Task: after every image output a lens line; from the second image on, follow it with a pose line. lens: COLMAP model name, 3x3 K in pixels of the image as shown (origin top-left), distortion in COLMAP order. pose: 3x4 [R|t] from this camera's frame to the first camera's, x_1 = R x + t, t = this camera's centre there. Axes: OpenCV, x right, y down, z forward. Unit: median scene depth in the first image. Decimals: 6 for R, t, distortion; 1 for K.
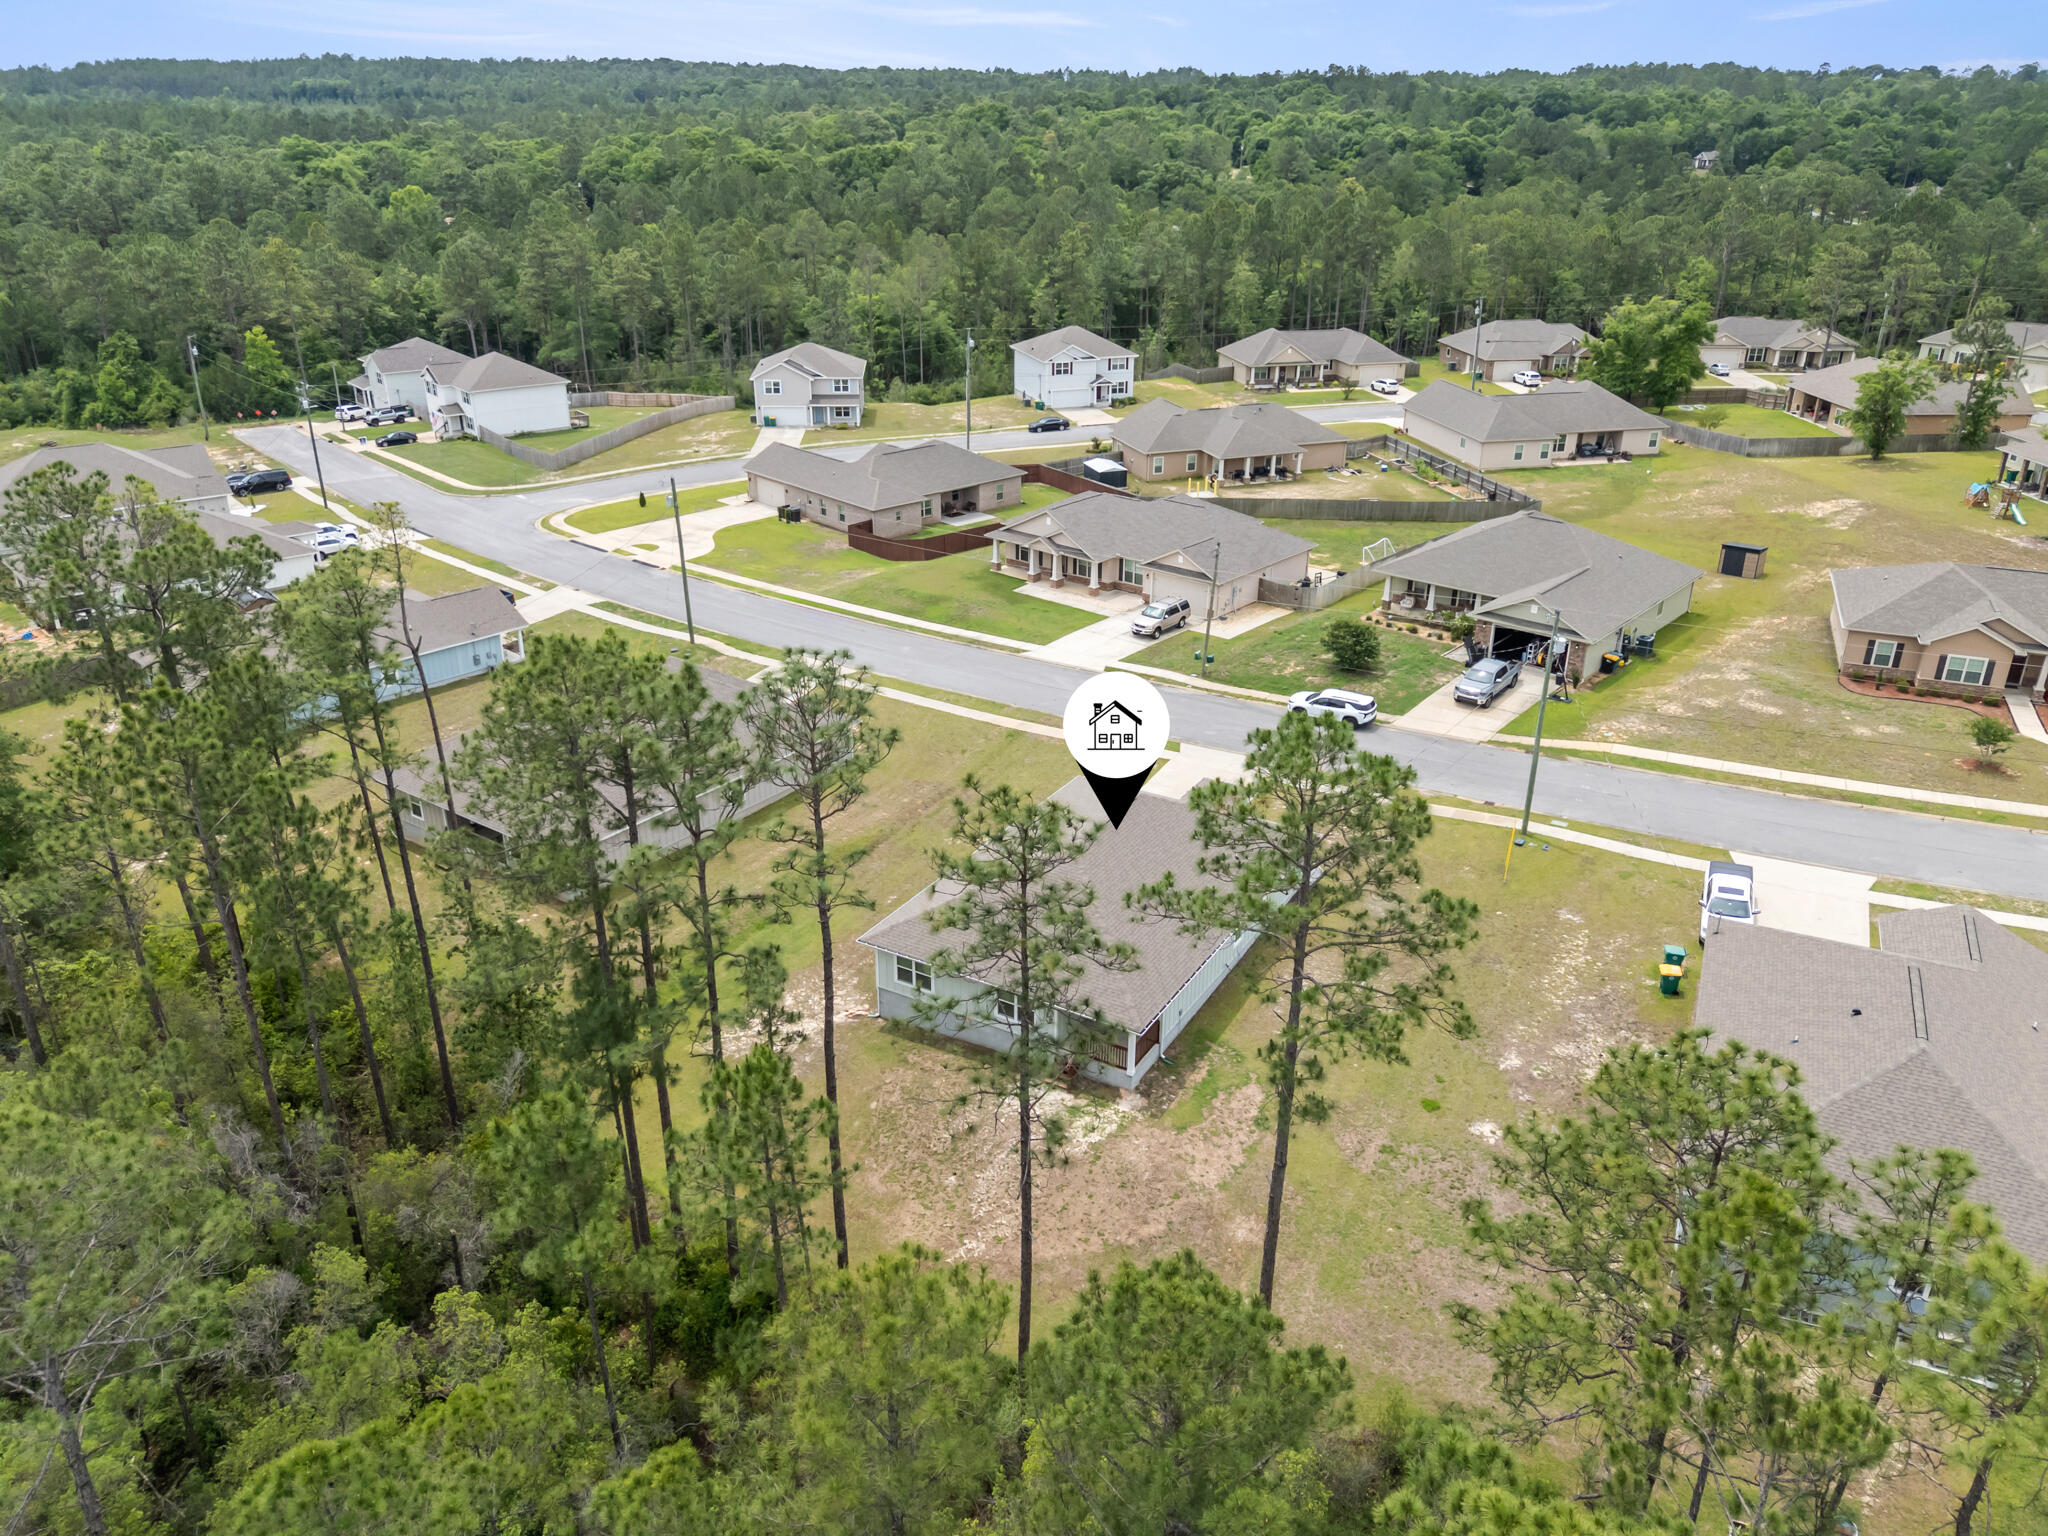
lens RADIAL K [[1514.6, 0, 1028.4], [0, 1514.6, 774.4], [0, 0, 1]] dist [0.063858, -0.052464]
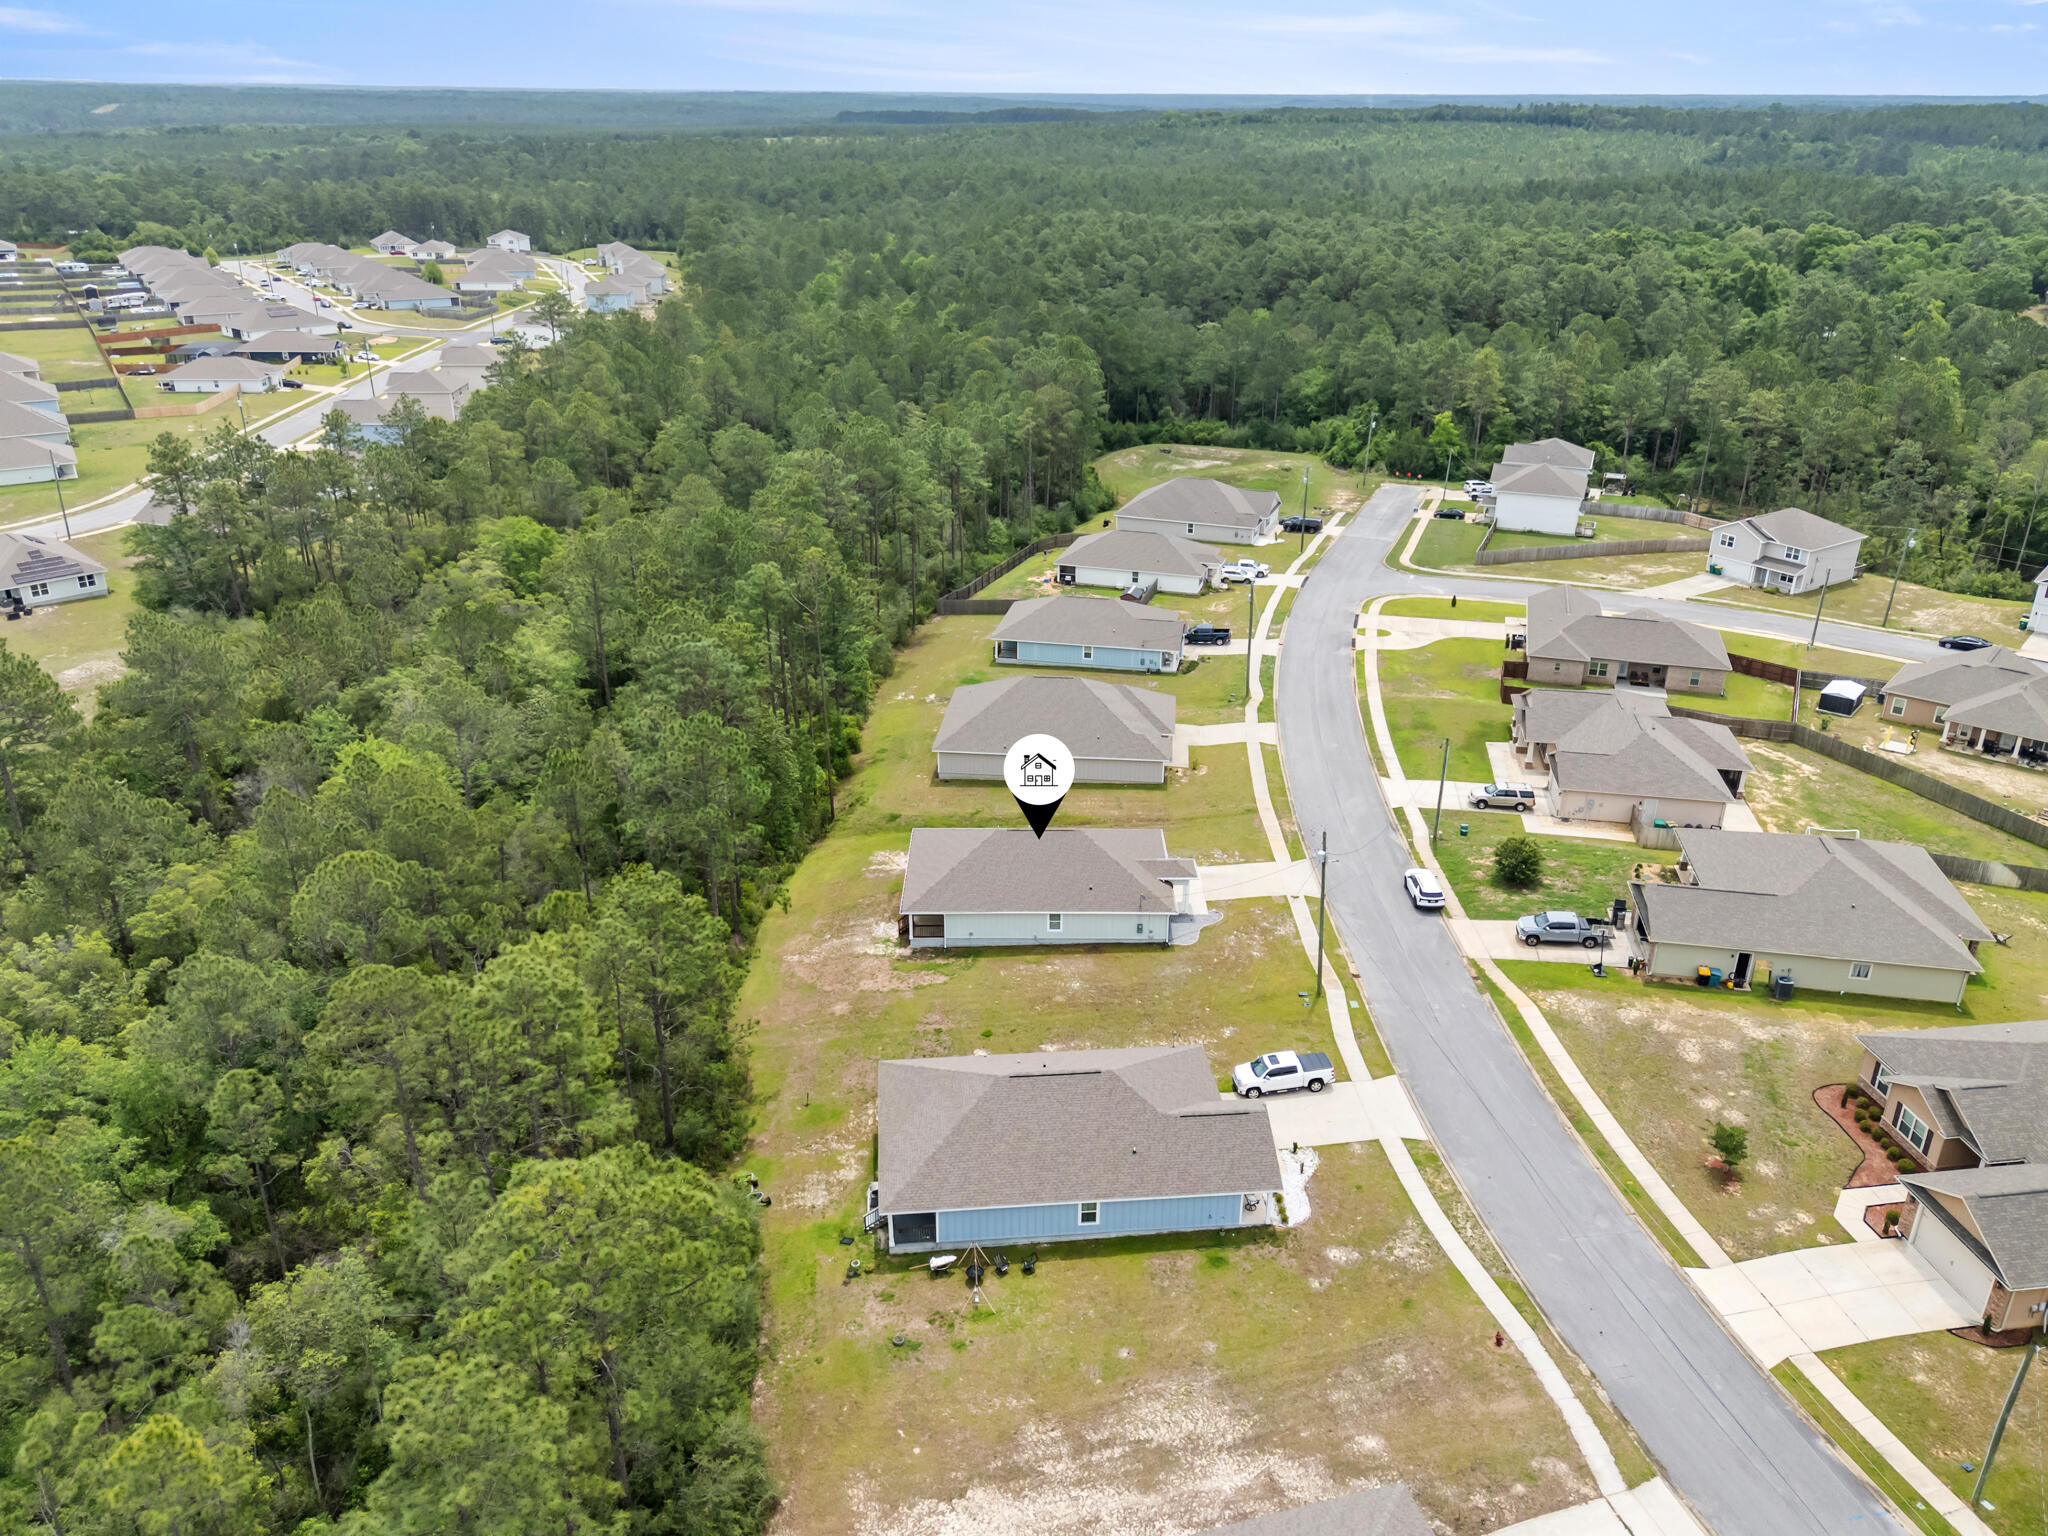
lens RADIAL K [[1514.6, 0, 1028.4], [0, 1514.6, 774.4], [0, 0, 1]] dist [0.063858, -0.052464]
pose [[0.512464, 0.349658, -0.784296, 0.487460], [-0.357724, 0.917247, 0.175192, -0.115445], [0.780650, 0.190782, 0.595137, -0.000330]]
